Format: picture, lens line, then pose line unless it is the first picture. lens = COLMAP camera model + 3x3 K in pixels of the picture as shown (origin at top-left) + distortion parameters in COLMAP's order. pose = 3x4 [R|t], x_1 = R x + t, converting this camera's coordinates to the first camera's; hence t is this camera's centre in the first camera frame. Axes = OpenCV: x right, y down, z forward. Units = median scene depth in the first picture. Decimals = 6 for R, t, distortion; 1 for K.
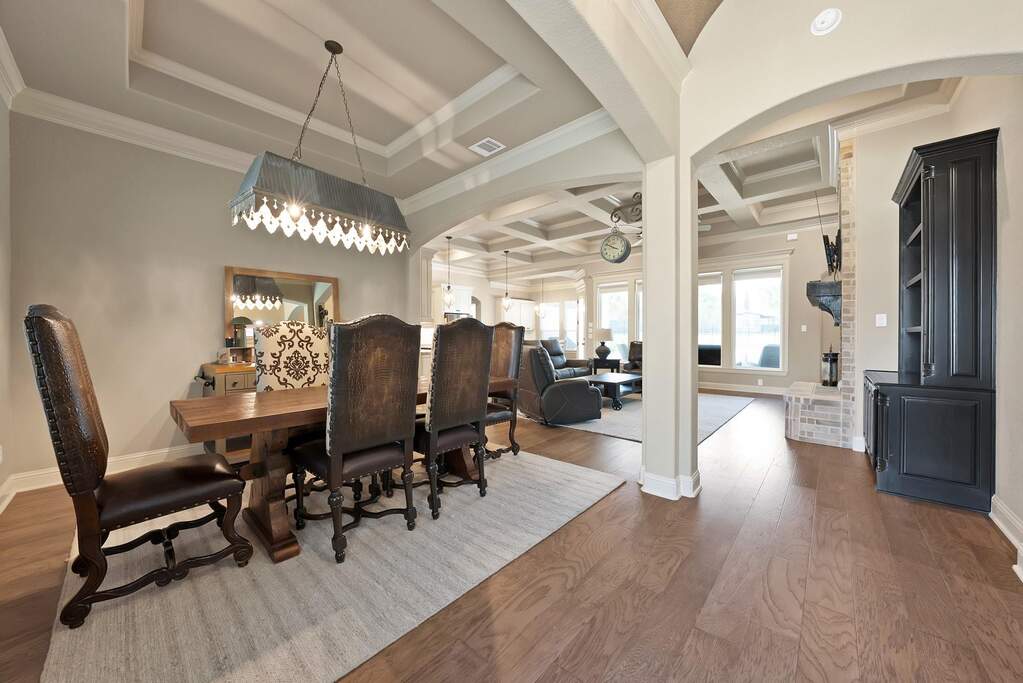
lens RADIAL K [[357.3, 0, 519.2], [0, 357.3, 340.1], [0, 0, 1]] dist [0.000718, 0.000000]
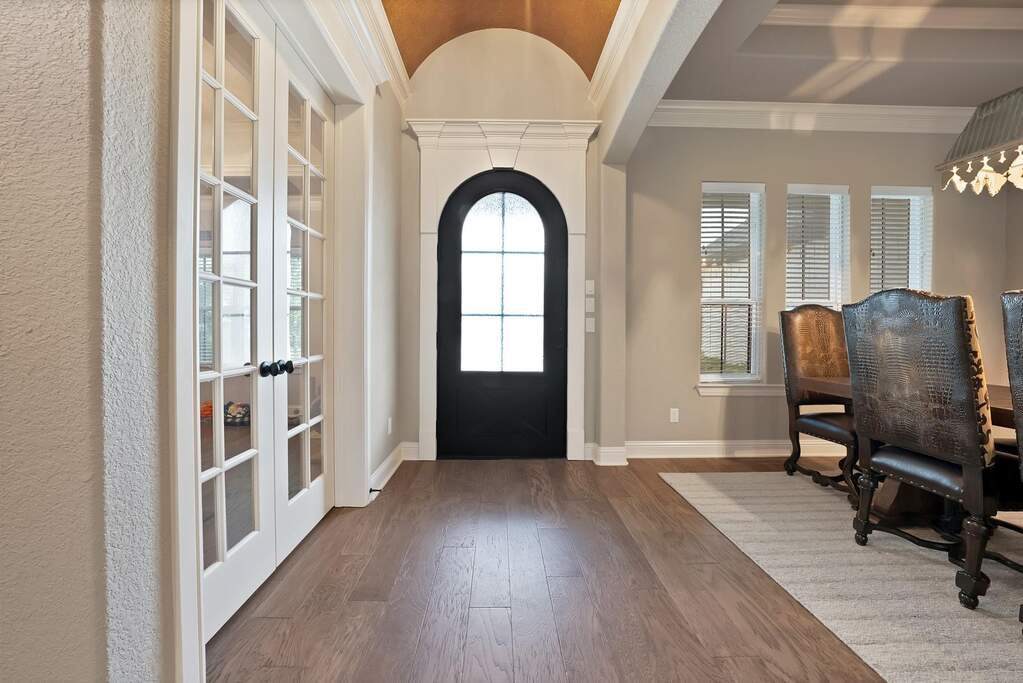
lens RADIAL K [[357.3, 0, 510.4], [0, 357.3, 336.9], [0, 0, 1]] dist [0.000718, 0.000000]
pose [[-0.728931, 0.001994, -0.684584, 1.058835], [-0.004576, 0.999959, 0.007784, 0.046897], [0.684572, 0.008807, -0.728892, 1.242603]]
